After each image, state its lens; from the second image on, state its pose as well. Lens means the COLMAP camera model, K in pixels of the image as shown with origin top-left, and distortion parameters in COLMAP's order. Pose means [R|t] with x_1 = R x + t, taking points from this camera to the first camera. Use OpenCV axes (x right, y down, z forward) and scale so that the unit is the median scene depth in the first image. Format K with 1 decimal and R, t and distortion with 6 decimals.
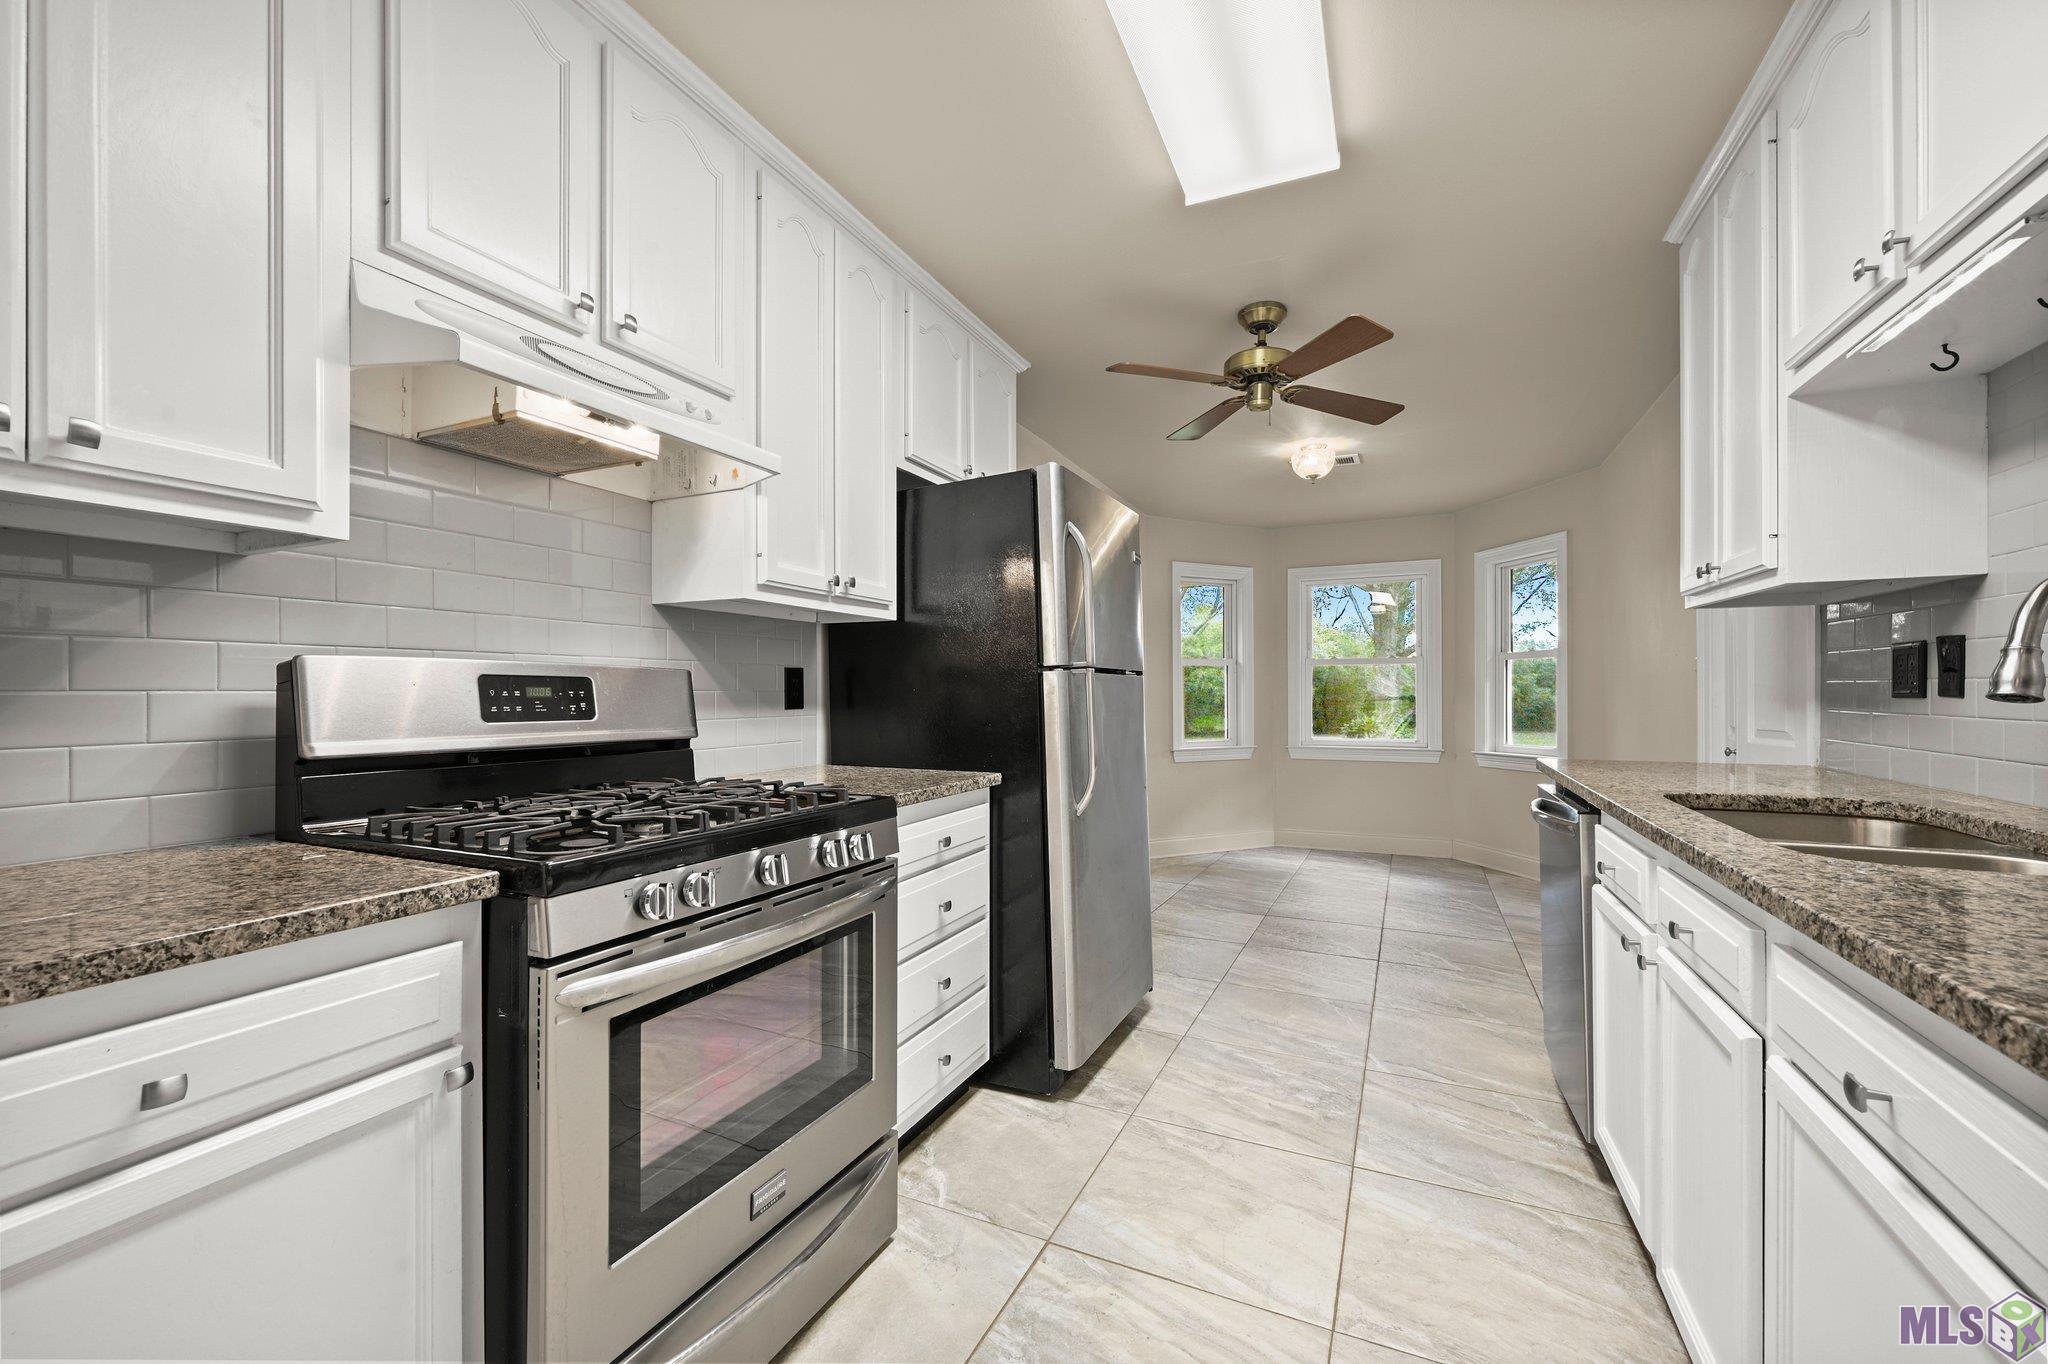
lens RADIAL K [[840.6, 0, 1025.9], [0, 840.6, 681.6], [0, 0, 1]] dist [-0.014742, -0.000330]
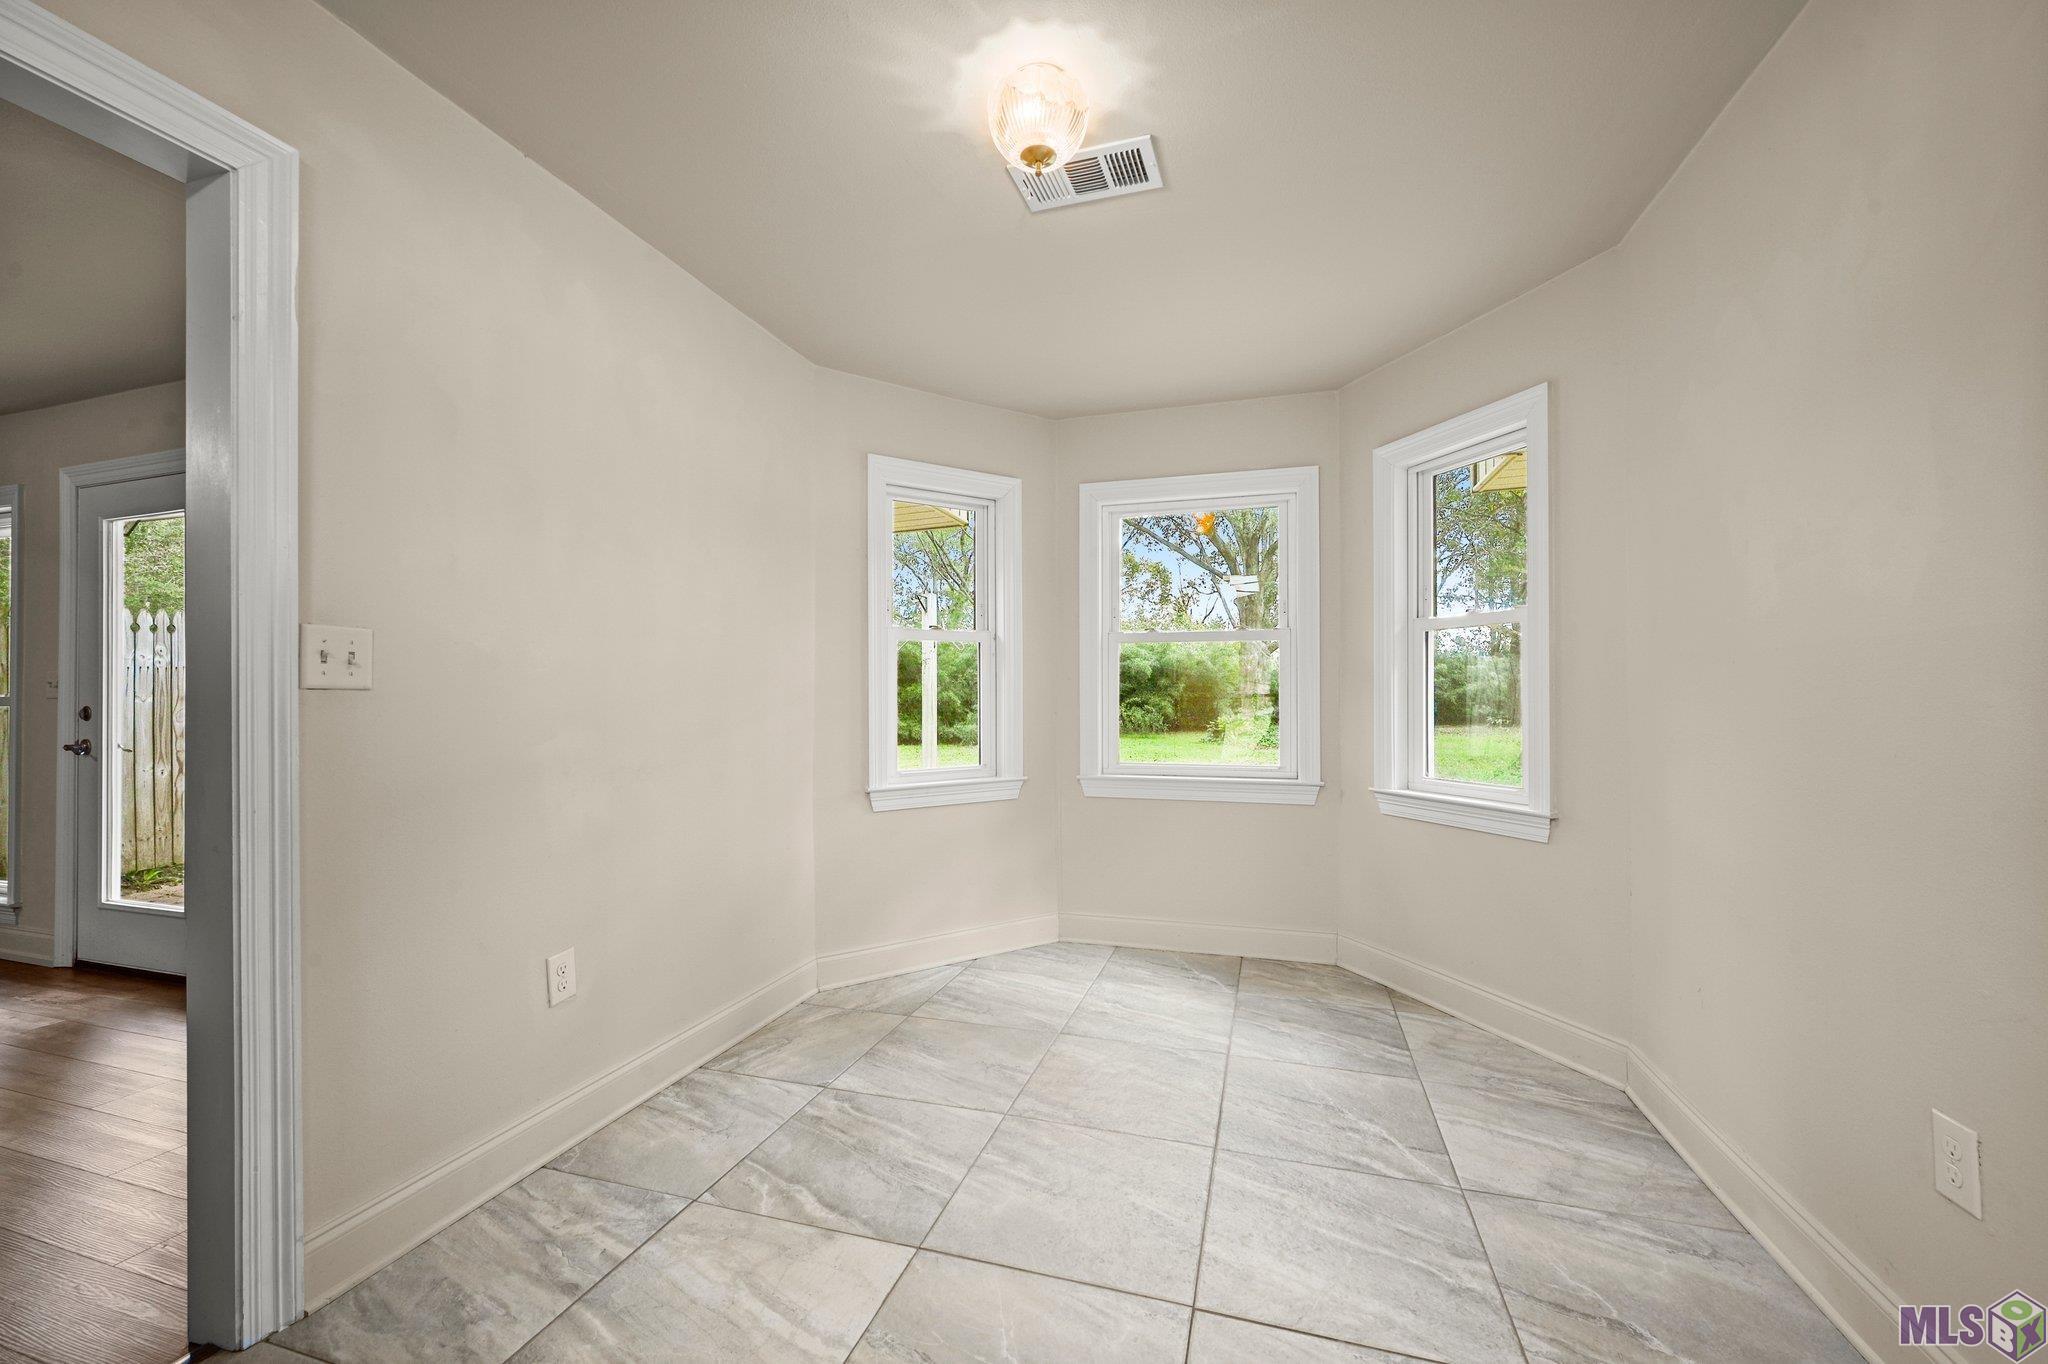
lens RADIAL K [[840.6, 0, 1028.3], [0, 840.6, 690.1], [0, 0, 1]] dist [-0.014742, -0.000330]
pose [[0.989083, 0.001128, 0.147357, 0.187291], [-0.003066, 0.999912, 0.012926, 0.006848], [-0.147329, -0.013236, 0.988999, 0.406873]]
